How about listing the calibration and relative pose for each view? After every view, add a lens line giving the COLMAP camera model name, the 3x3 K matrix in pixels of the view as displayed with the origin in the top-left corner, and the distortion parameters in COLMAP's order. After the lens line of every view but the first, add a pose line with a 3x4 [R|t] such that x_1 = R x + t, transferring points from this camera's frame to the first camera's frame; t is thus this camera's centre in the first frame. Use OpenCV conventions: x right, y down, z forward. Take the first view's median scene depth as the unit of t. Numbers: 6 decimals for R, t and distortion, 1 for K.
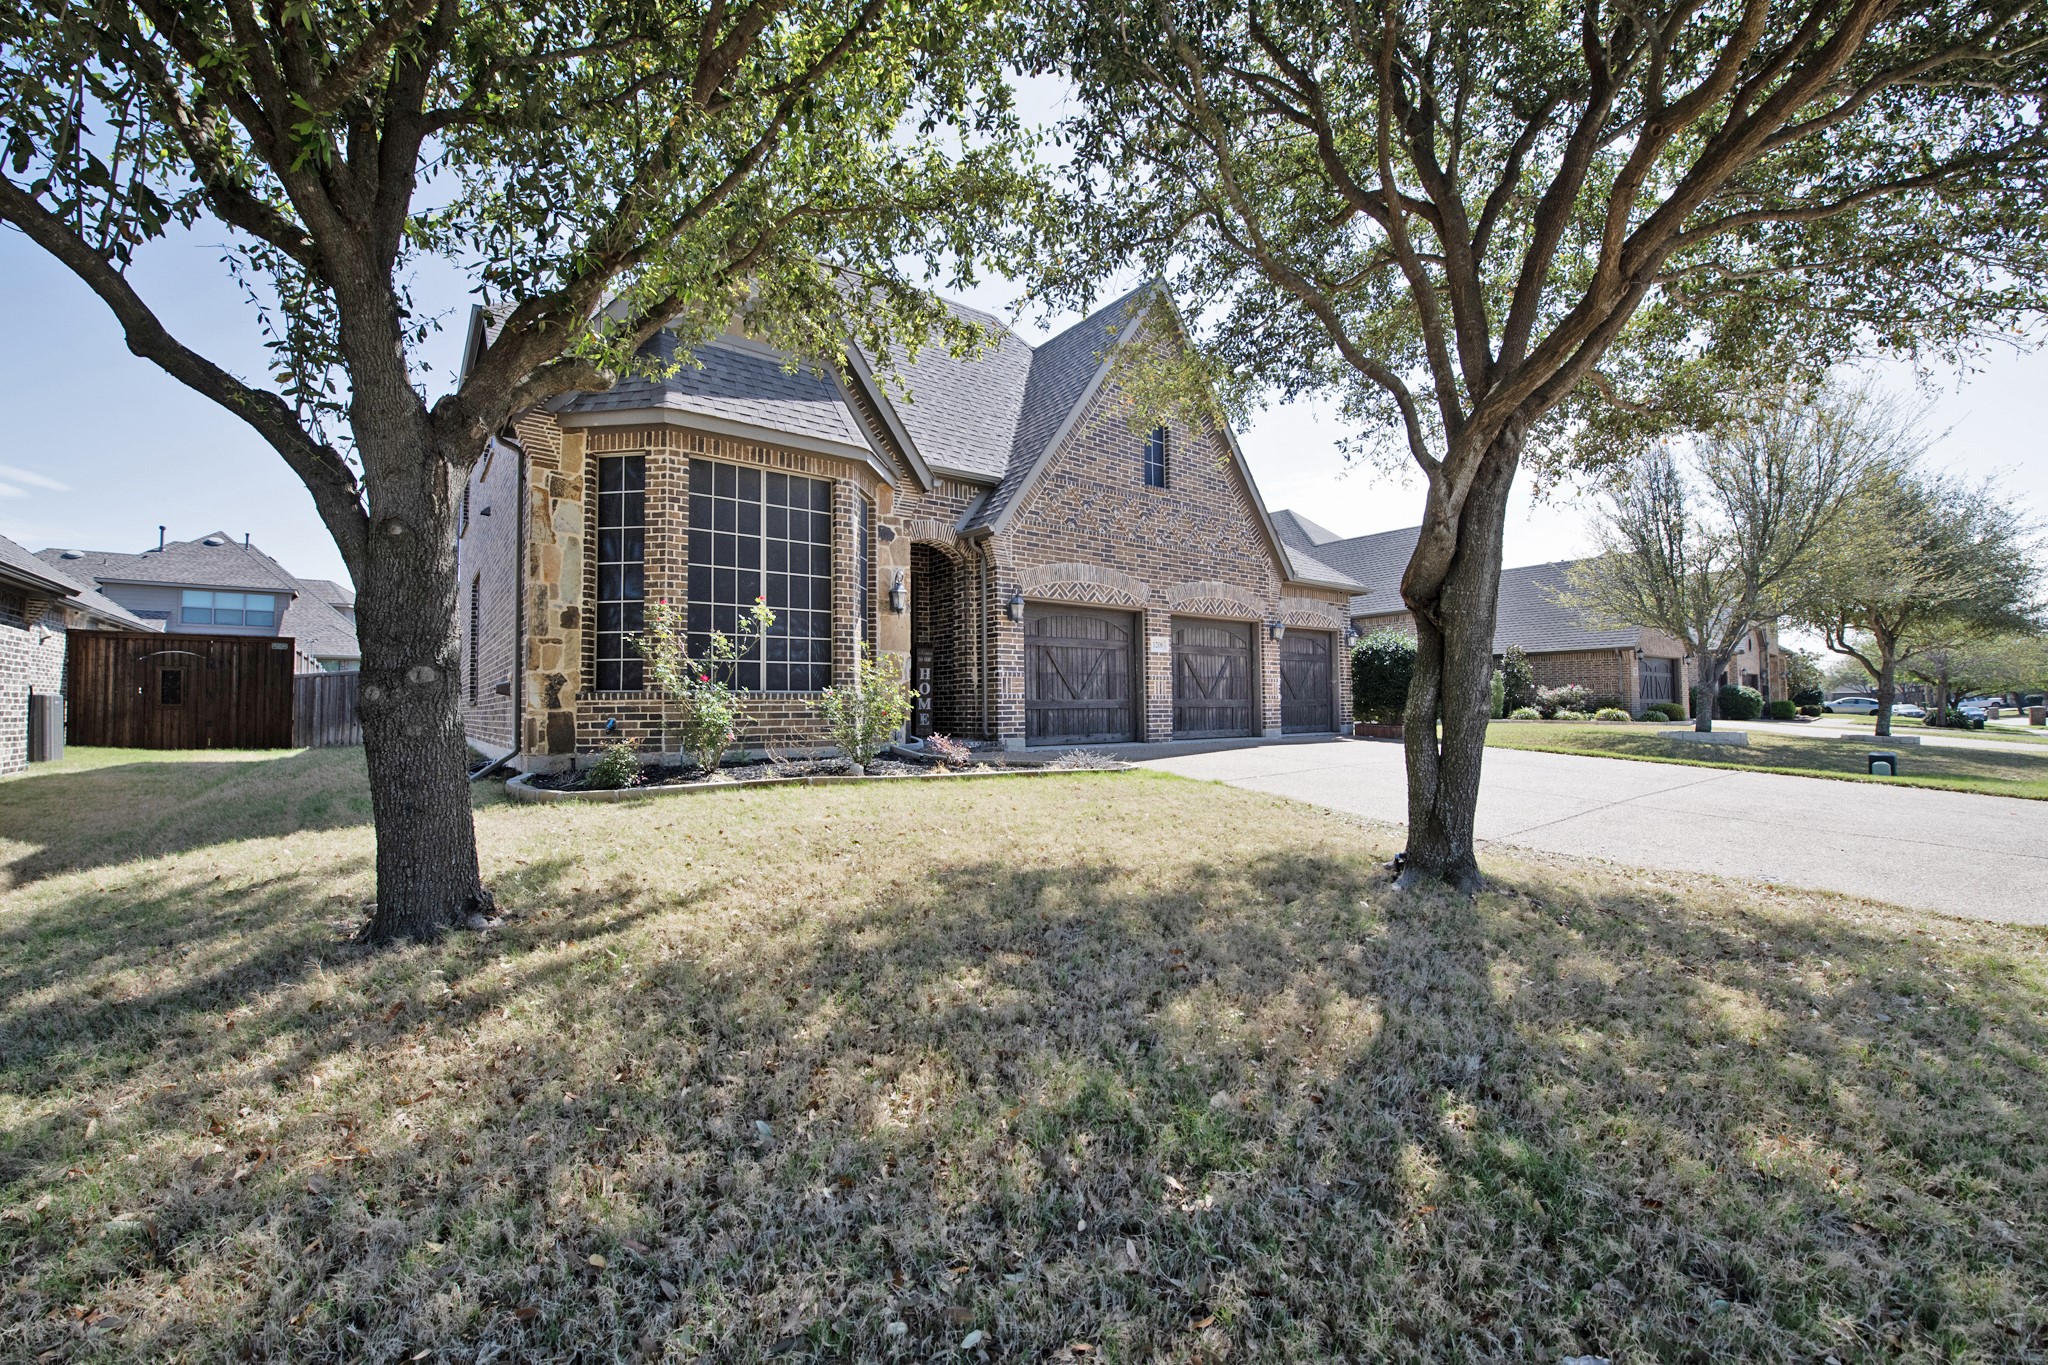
lens RADIAL K [[801.7, 0, 1024.0], [0, 801.7, 681.6], [0, 0, 1]] dist [-0.000818, -0.000017]
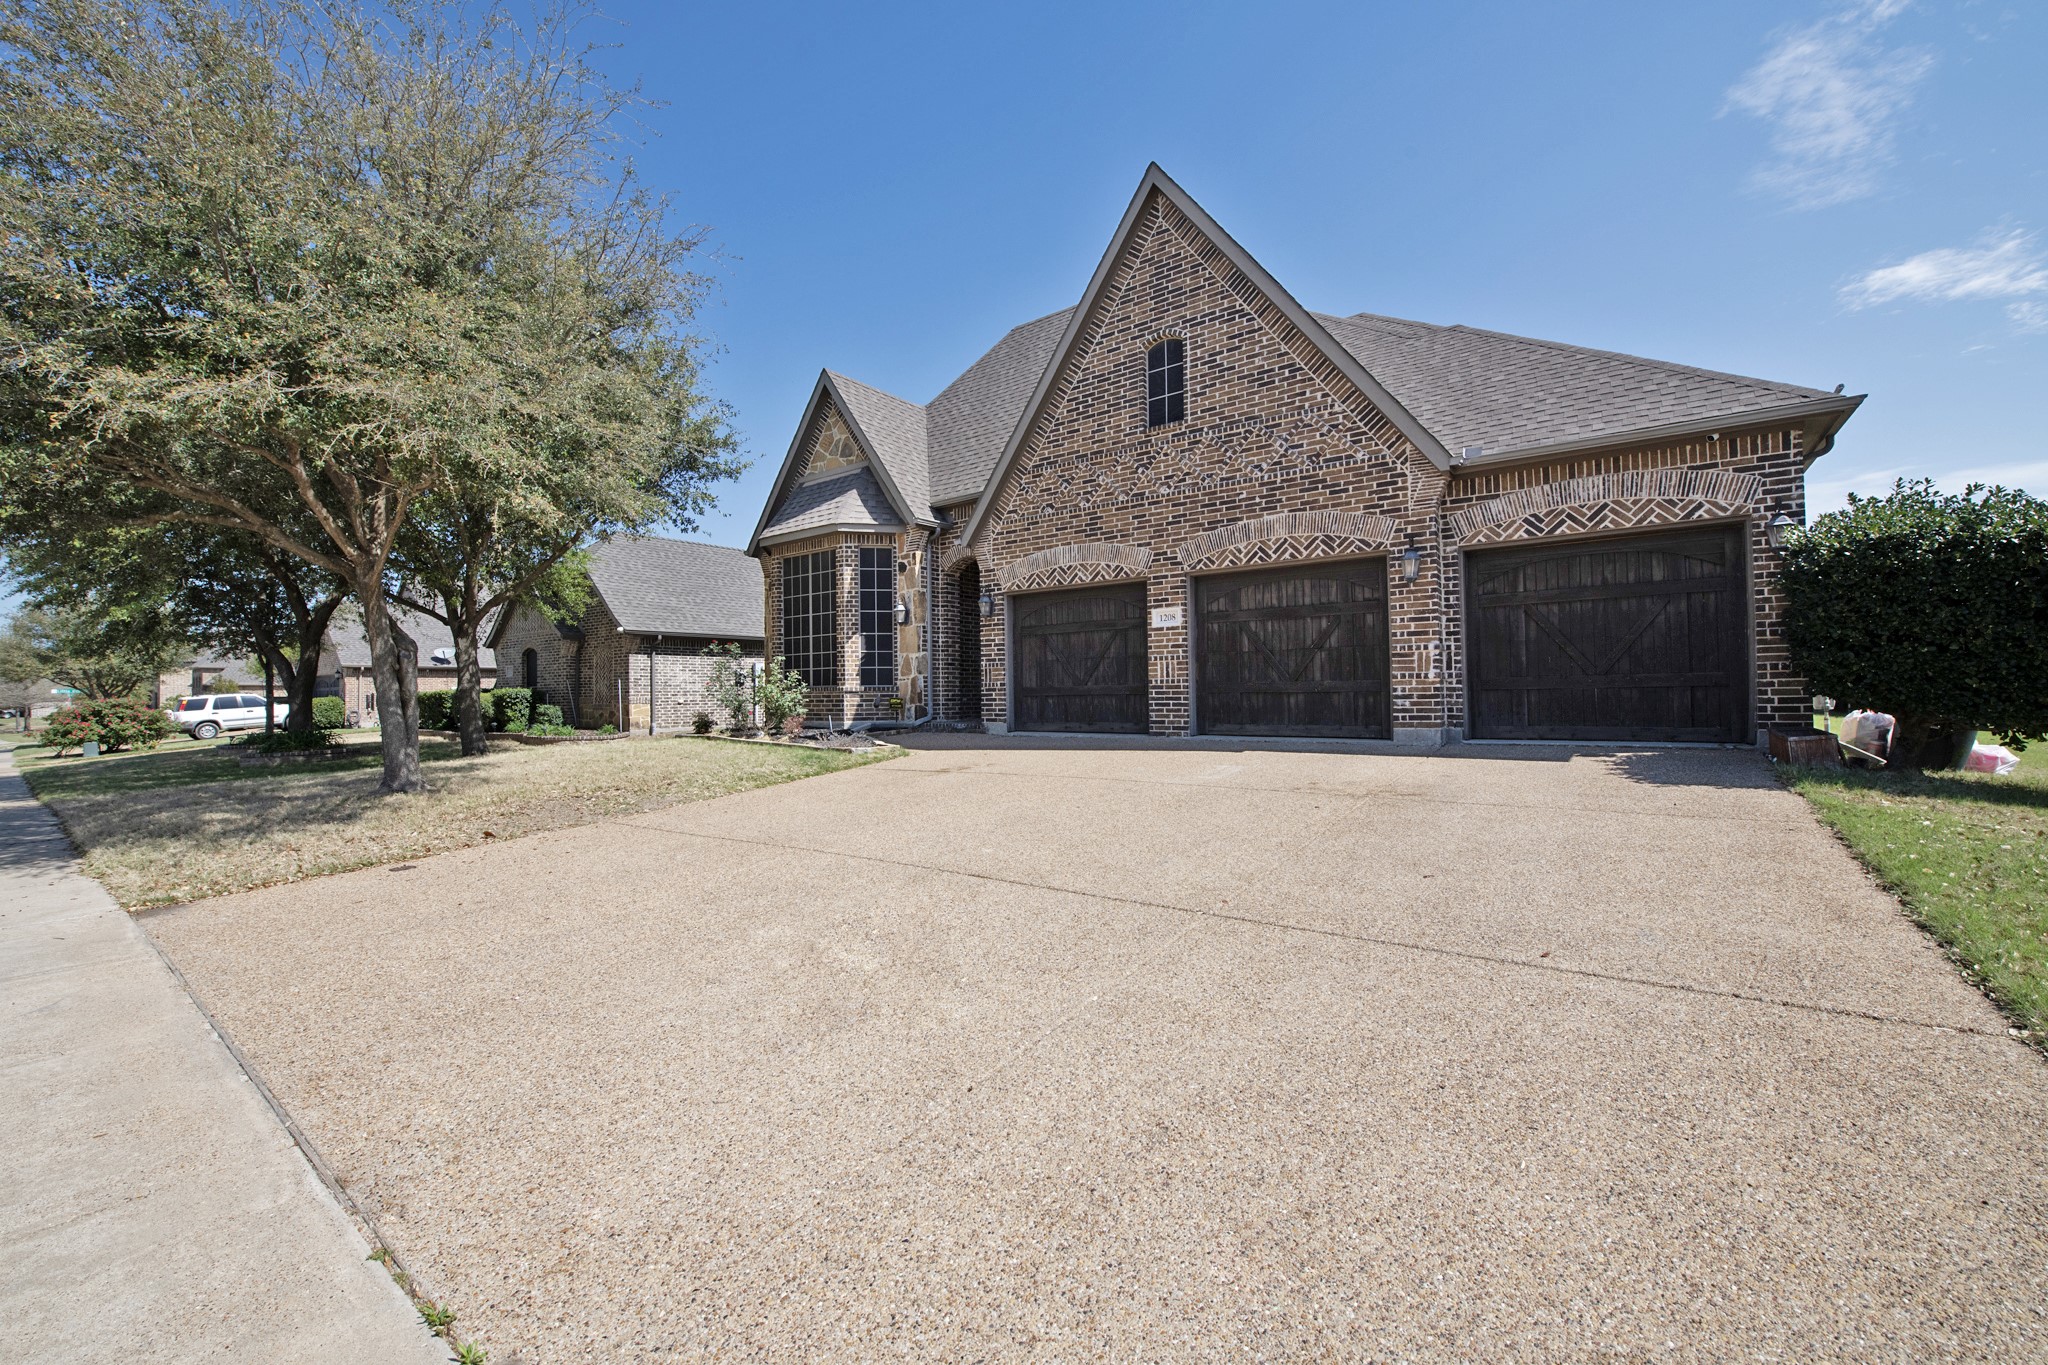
lens RADIAL K [[801.7, 0, 1023.3], [0, 801.7, 690.0], [0, 0, 1]] dist [-0.000818, -0.000017]
pose [[0.280115, -0.010851, -0.959905, 0.922926], [0.037045, 0.999313, -0.000486, 0.023823], [0.959251, -0.035423, 0.280325, 0.630890]]
